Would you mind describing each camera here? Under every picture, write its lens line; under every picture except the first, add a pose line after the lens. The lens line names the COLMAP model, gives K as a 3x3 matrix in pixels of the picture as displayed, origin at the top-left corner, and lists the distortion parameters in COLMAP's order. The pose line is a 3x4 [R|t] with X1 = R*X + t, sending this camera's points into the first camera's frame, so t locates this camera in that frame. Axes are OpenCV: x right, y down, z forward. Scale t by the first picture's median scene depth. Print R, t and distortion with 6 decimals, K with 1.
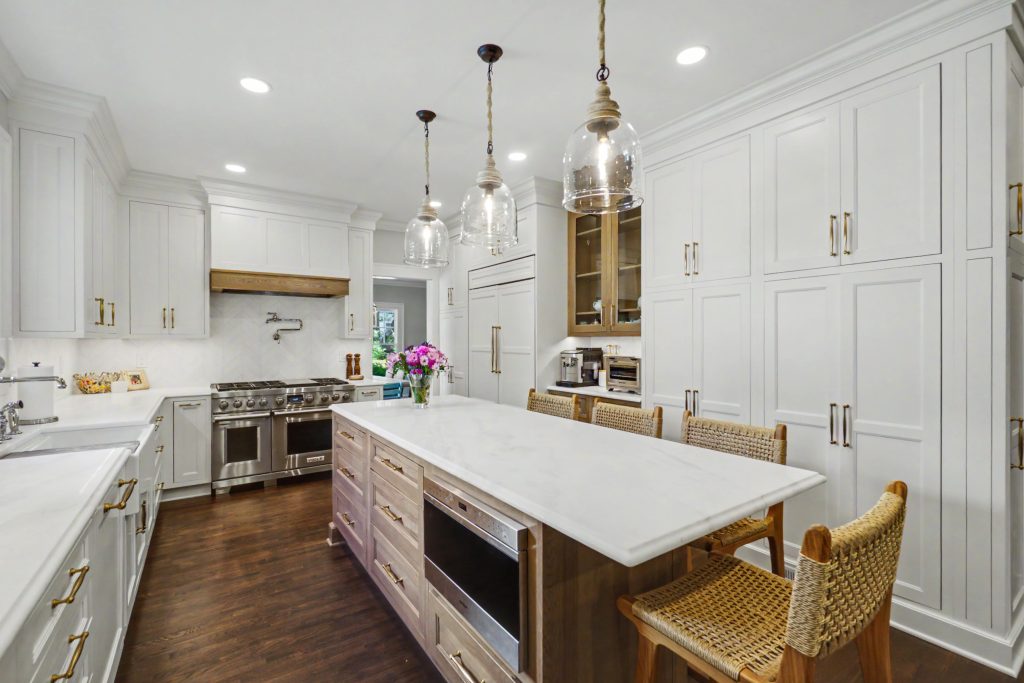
lens RADIAL K [[450.8, 0, 514.3], [0, 450.8, 341.2], [0, 0, 1]] dist [-0.003648, -0.000759]
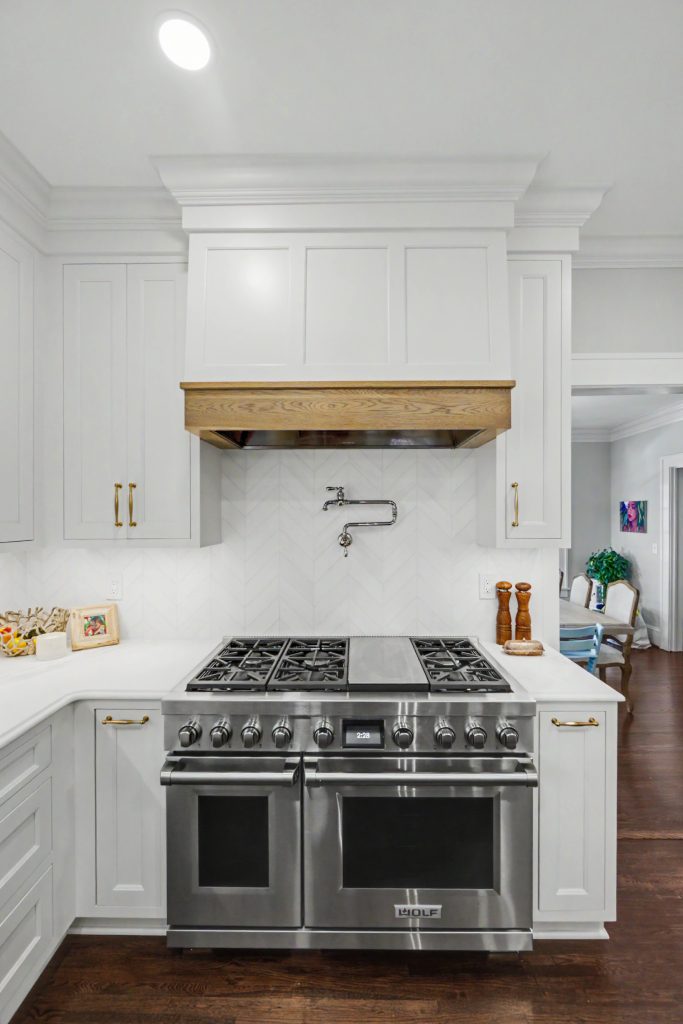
lens RADIAL K [[450.8, 0, 341.5], [0, 450.8, 512.0], [0, 0, 1]] dist [-0.003648, -0.000759]
pose [[0.806885, -0.003635, -0.590697, -0.328872], [-0.002684, 0.999948, -0.009820, -0.041094], [0.590702, 0.009509, 0.806834, 0.789429]]
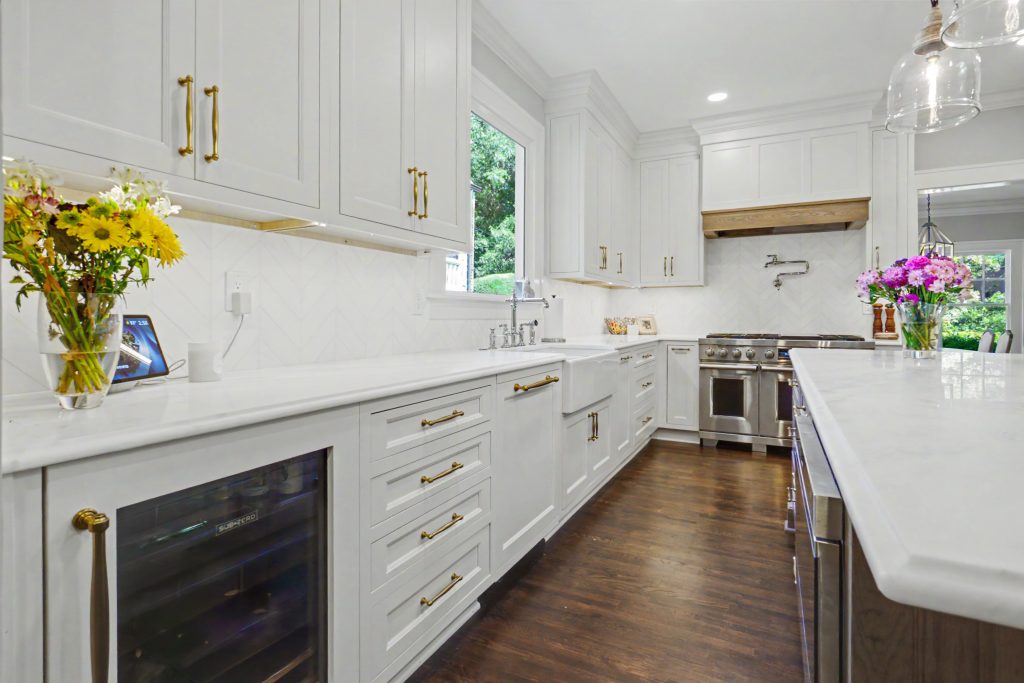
lens RADIAL K [[508.0, 0, 512.8], [0, 508.0, 317.3], [0, 0, 1]] dist [-0.003127, -0.000453]
pose [[0.465379, 0.003812, -0.885103, 0.110924], [-0.005391, 0.999984, 0.001472, 0.070388], [0.885095, 0.004087, 0.465392, 0.137549]]
